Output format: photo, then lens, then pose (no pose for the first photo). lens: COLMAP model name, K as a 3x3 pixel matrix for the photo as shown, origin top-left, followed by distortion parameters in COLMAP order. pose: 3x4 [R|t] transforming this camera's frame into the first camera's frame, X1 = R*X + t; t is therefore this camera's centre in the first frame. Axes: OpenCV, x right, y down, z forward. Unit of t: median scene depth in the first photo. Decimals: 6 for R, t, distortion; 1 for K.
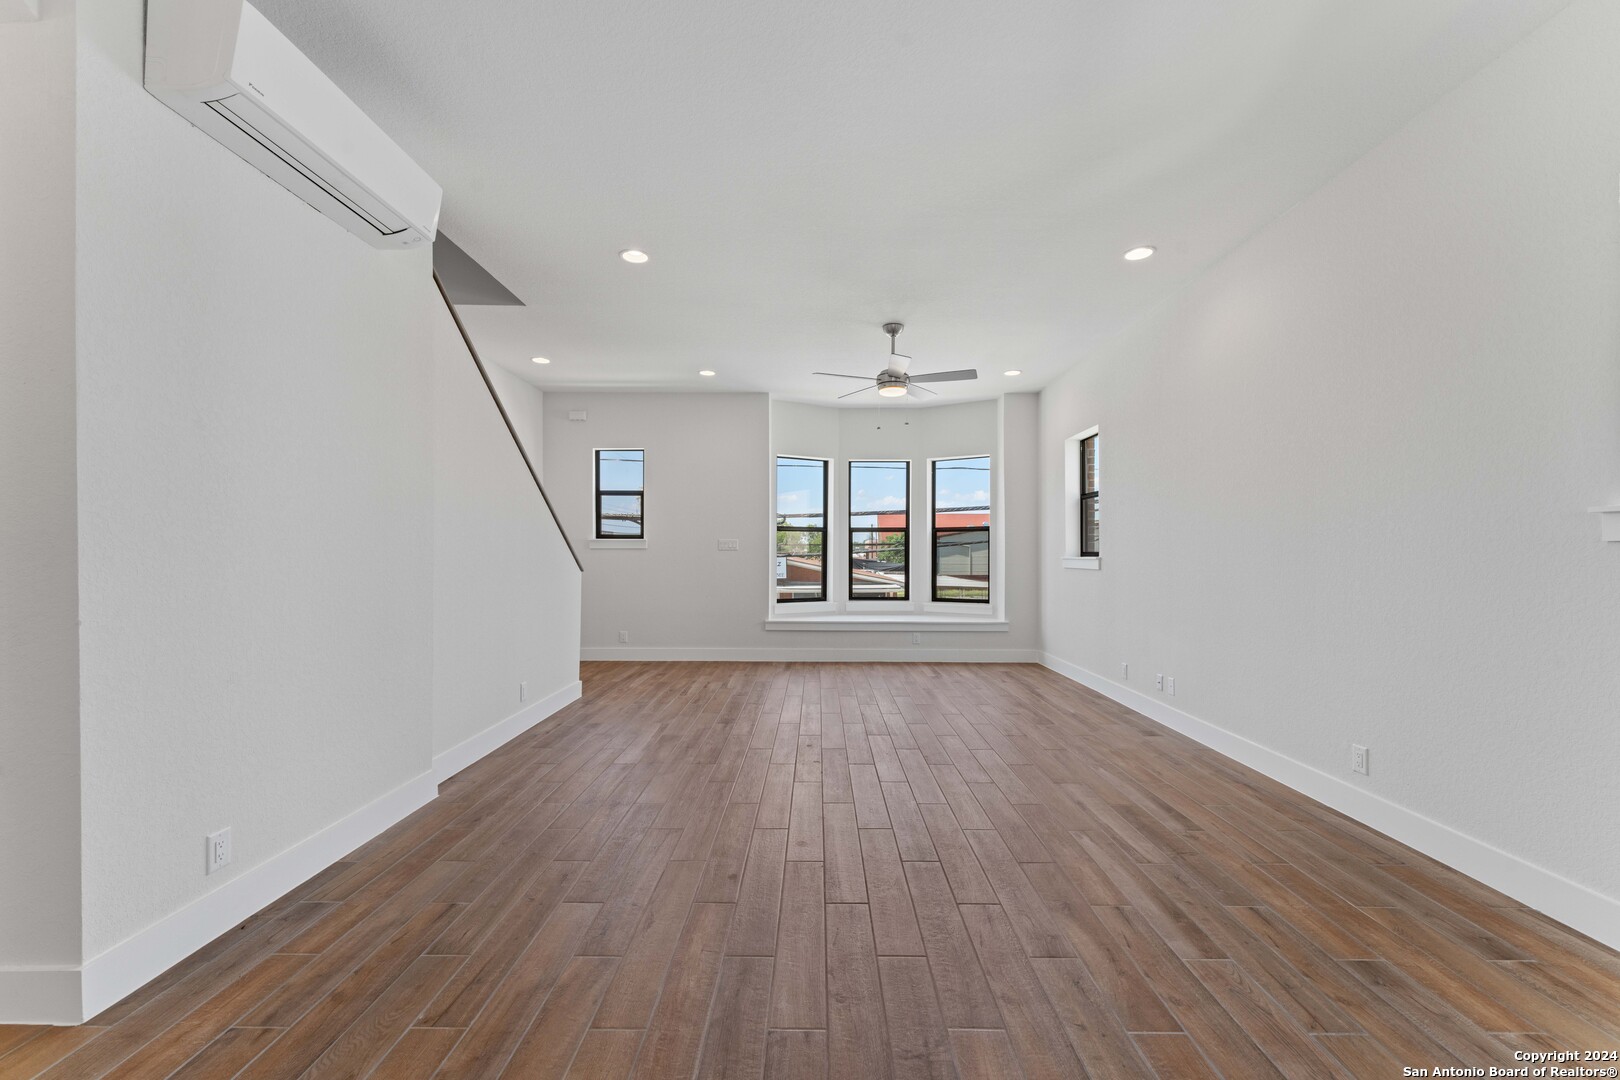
lens RADIAL K [[655.4, 0, 812.8], [0, 655.4, 545.7], [0, 0, 1]] dist [0.003473, -0.000098]
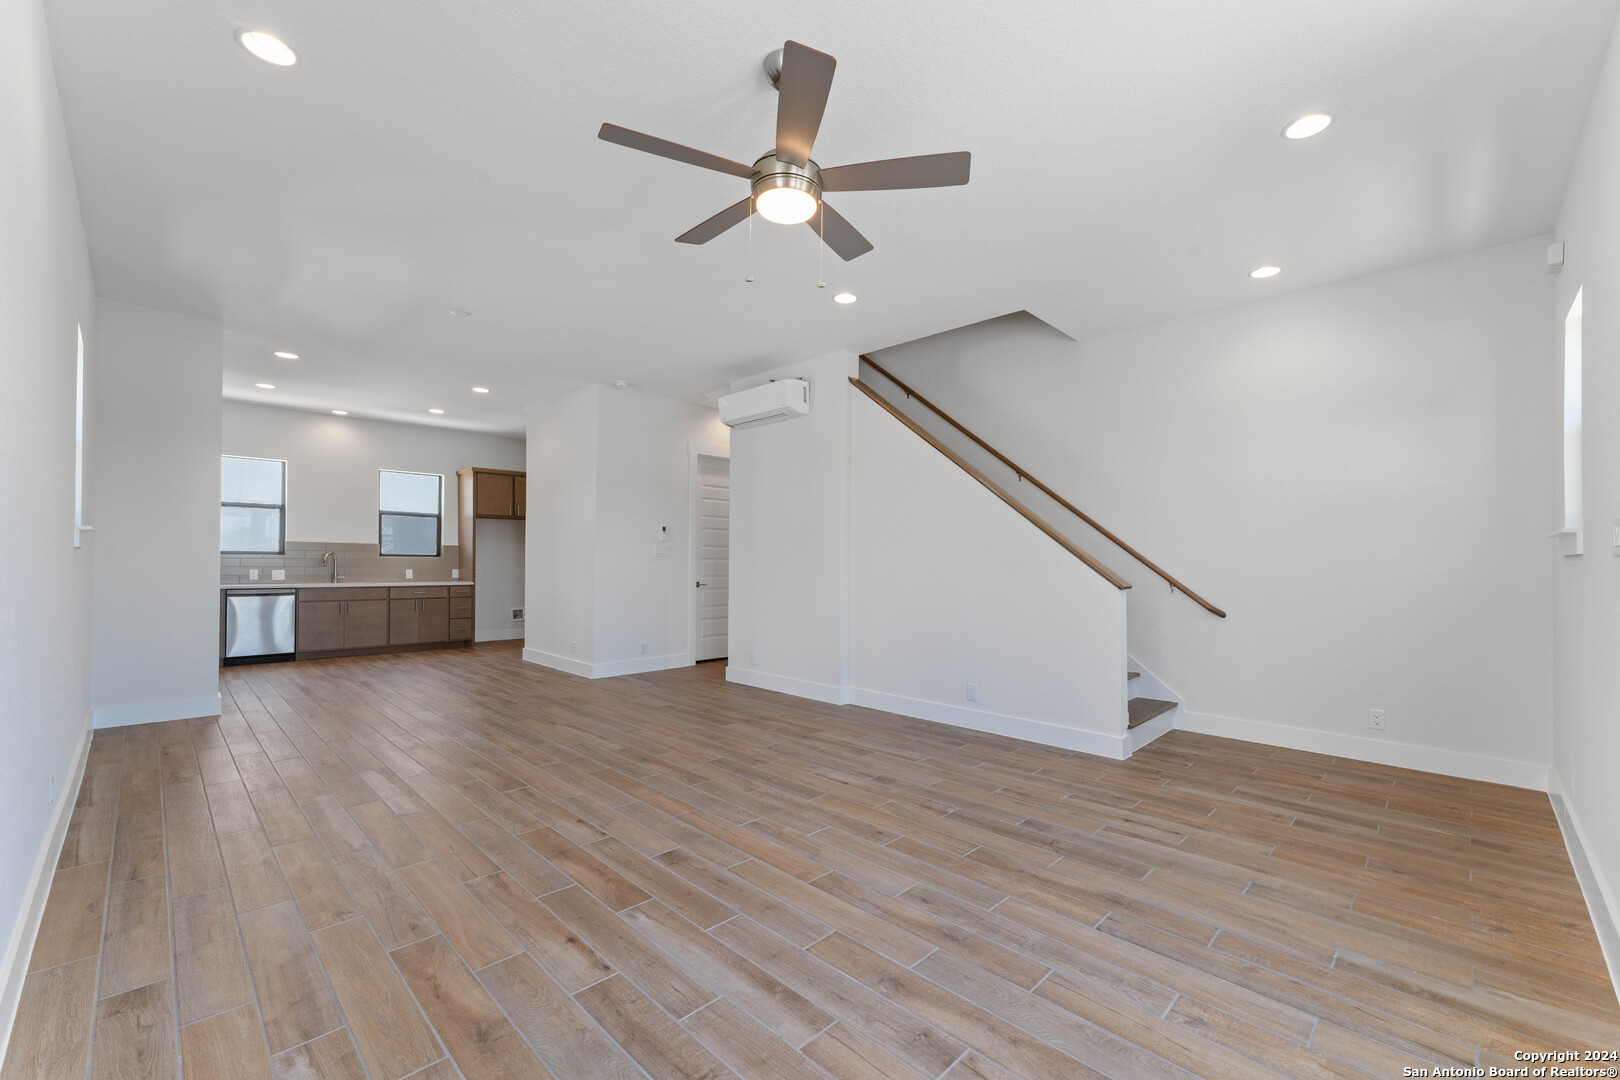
lens RADIAL K [[655.4, 0, 816.4], [0, 655.4, 556.4], [0, 0, 1]] dist [0.003473, -0.000098]
pose [[-0.693722, -0.013023, -0.720125, 0.434443], [0.000342, 0.999830, -0.018411, 0.017666], [0.720243, -0.013018, -0.693600, 1.334410]]
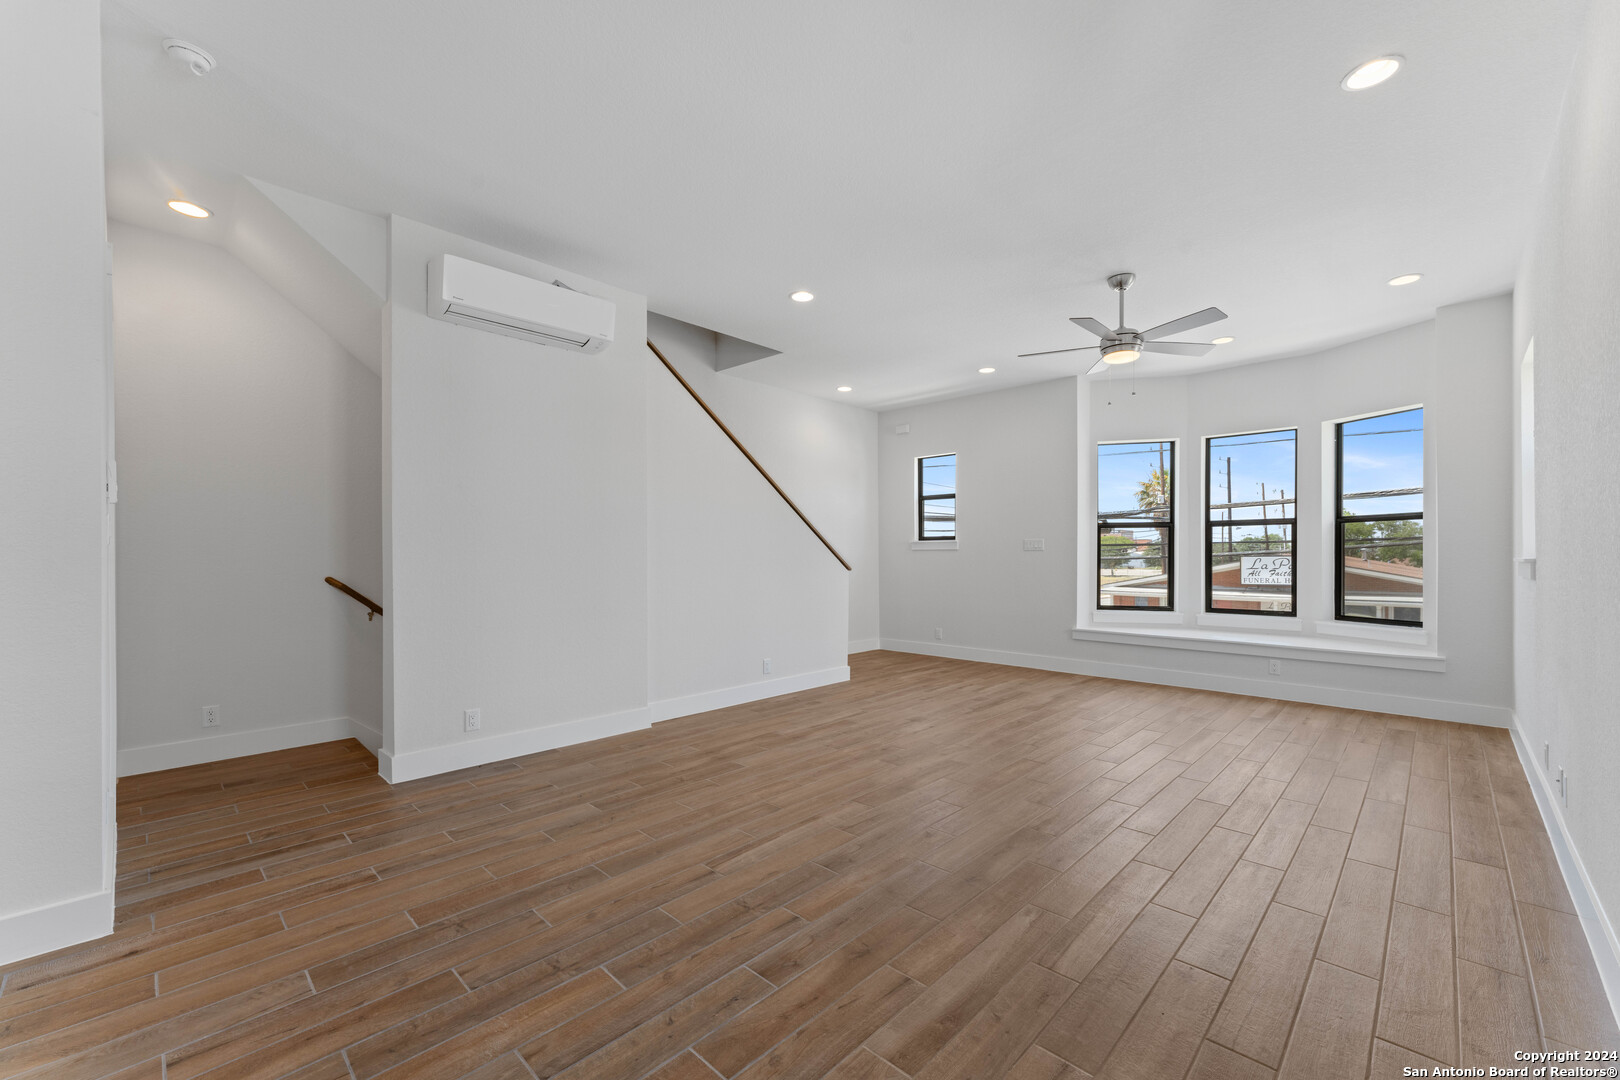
lens RADIAL K [[655.4, 0, 810.6], [0, 655.4, 551.1], [0, 0, 1]] dist [0.003473, -0.000098]
pose [[0.725947, -0.005280, -0.687730, 0.406604], [0.011271, 0.999928, 0.004220, -0.000265], [0.687658, -0.010815, 0.725954, 0.133088]]
